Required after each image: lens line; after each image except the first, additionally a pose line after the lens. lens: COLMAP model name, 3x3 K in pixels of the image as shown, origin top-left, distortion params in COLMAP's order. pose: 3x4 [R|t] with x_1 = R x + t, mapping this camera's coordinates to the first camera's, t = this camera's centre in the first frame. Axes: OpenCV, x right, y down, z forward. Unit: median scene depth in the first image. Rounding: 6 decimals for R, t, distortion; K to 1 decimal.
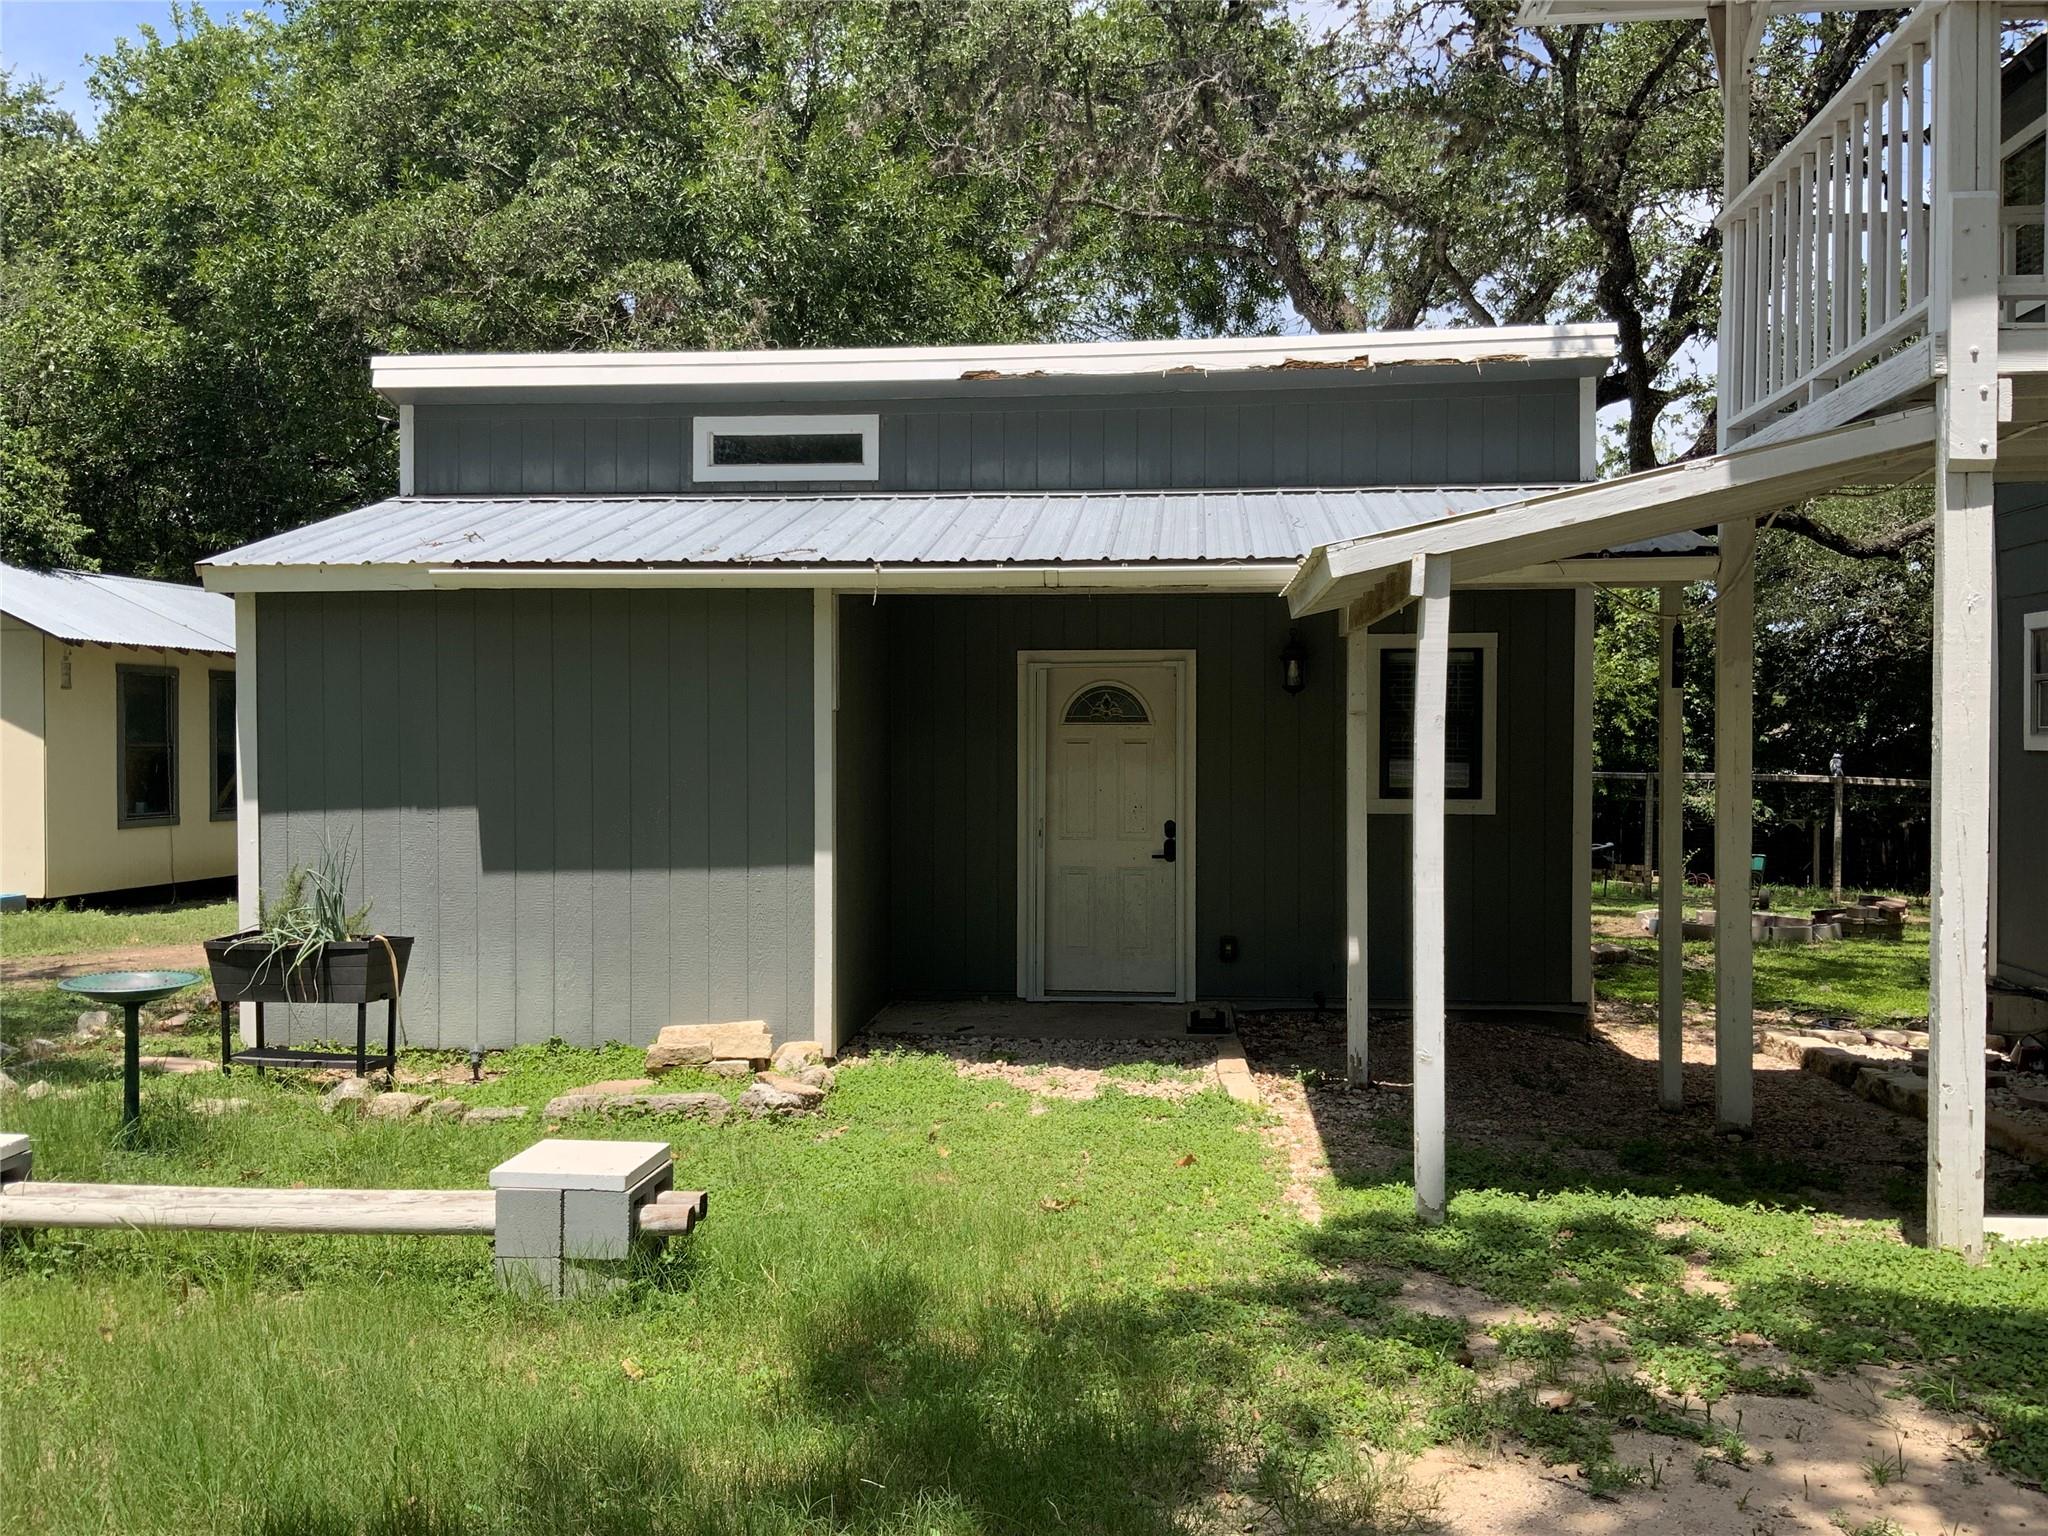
lens RADIAL K [[1714.5, 0, 1024.0], [0, 1714.5, 768.0], [0, 0, 1]] dist [-0.039829, -0.008385]
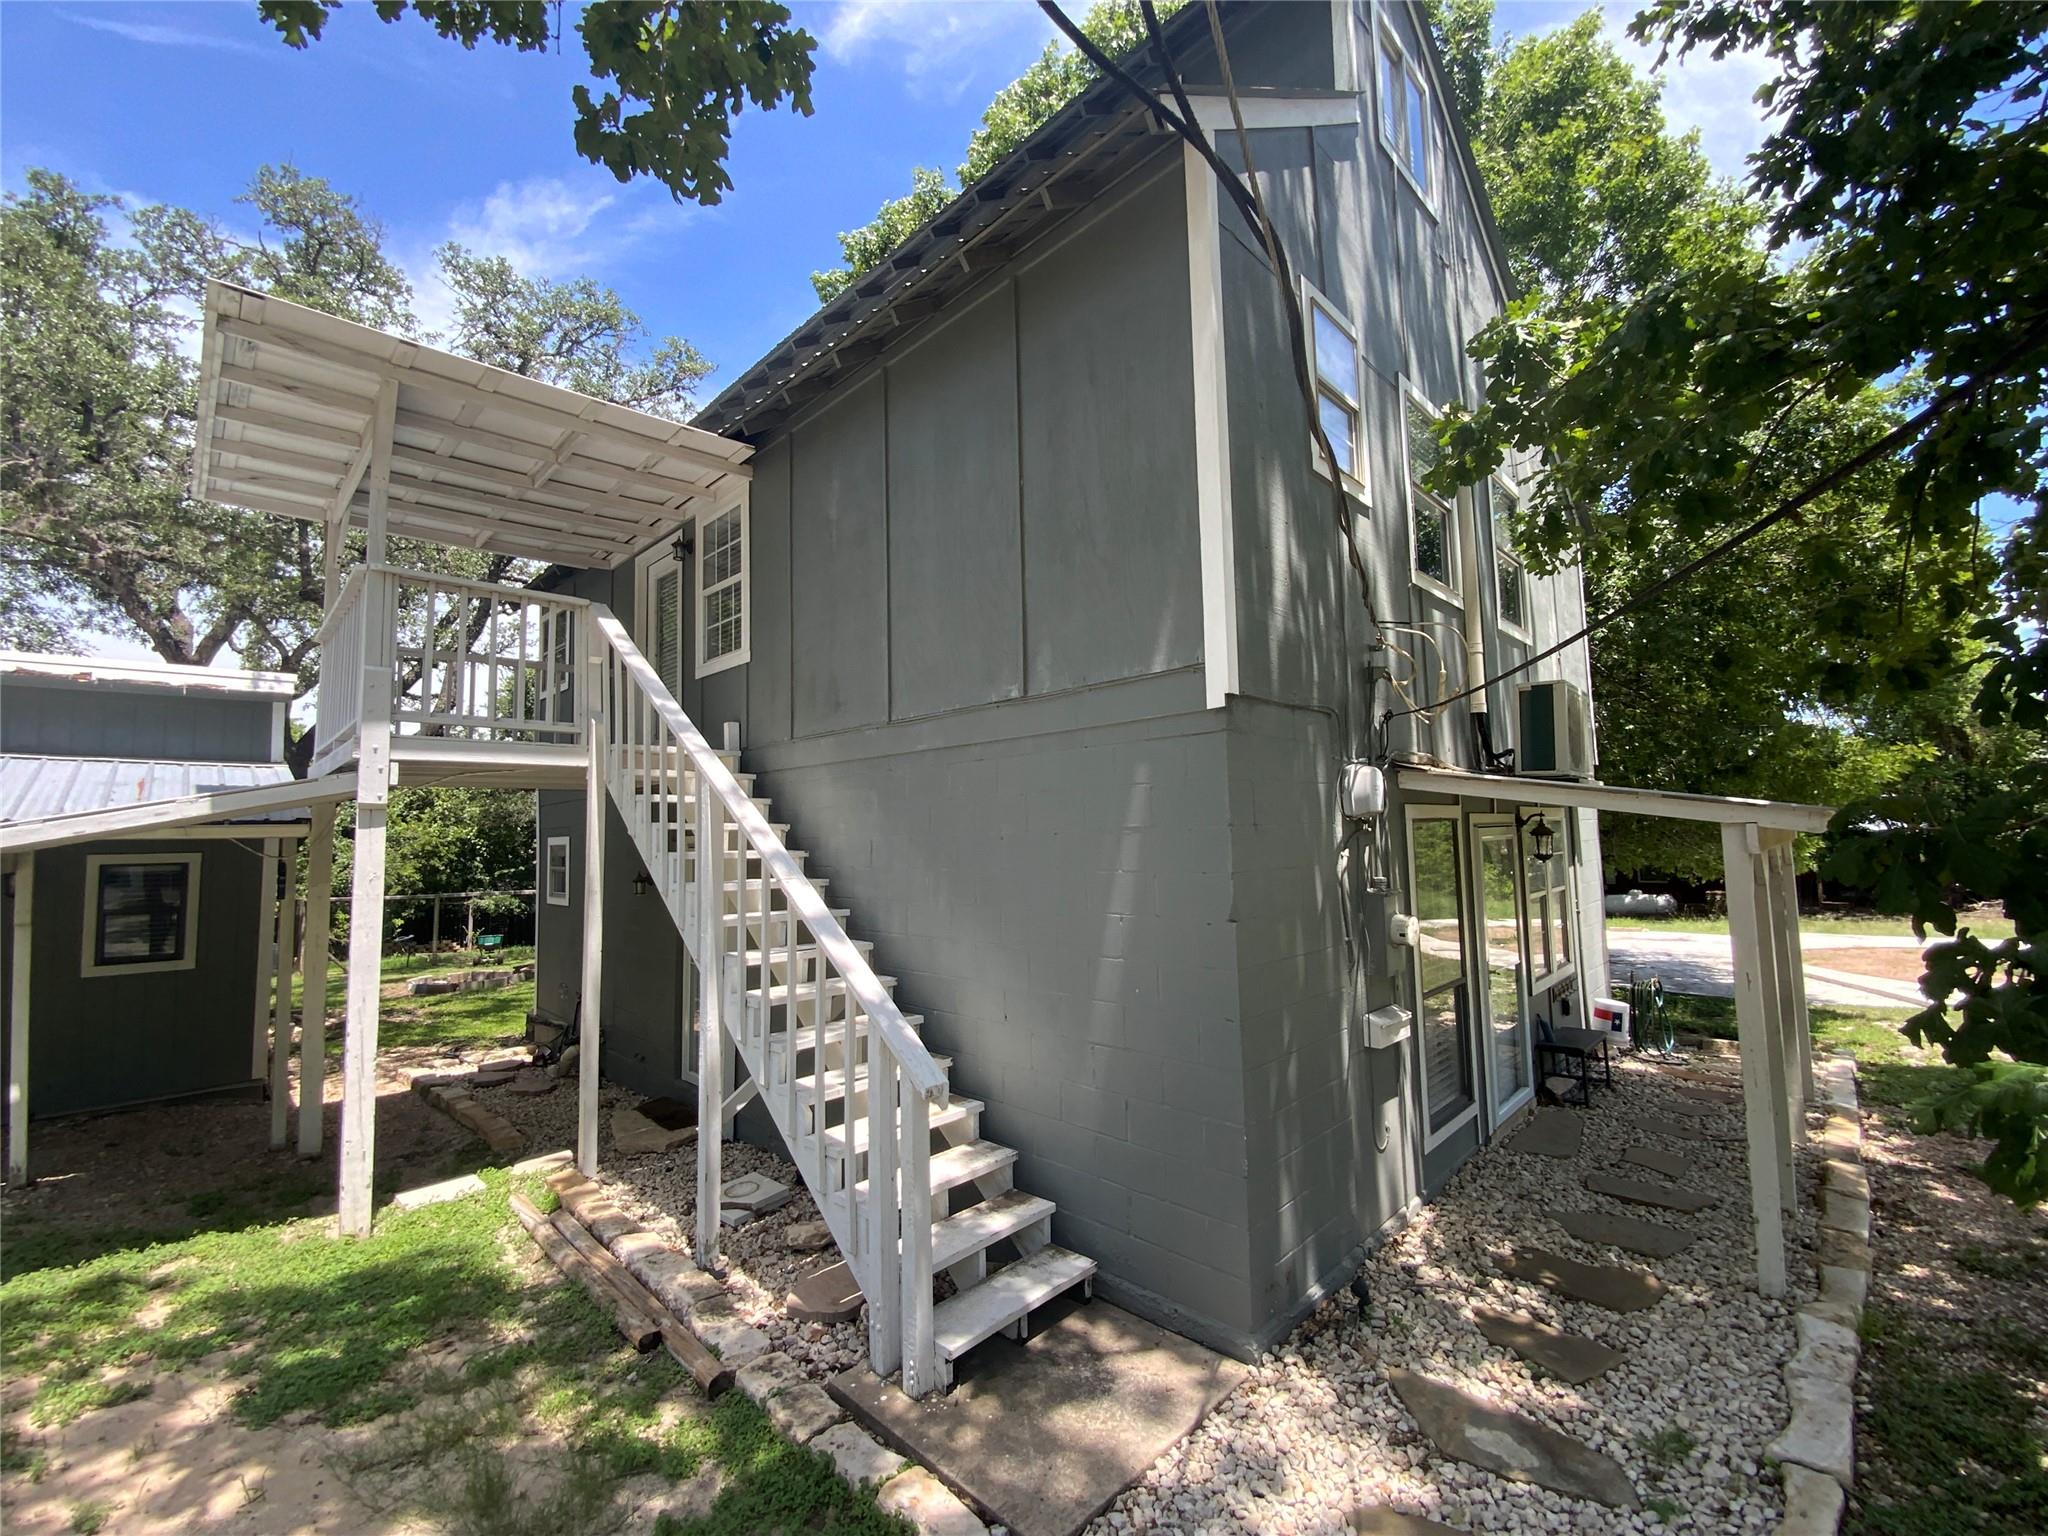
lens RADIAL K [[823.7, 0, 1024.0], [0, 823.7, 768.0], [0, 0, 1]] dist [0.001168, -0.009933]
pose [[0.621708, 0.049922, 0.781656, 0.260124], [0.039838, 0.994659, -0.095212, -0.093789], [-0.782235, 0.090334, 0.616399, -0.148863]]
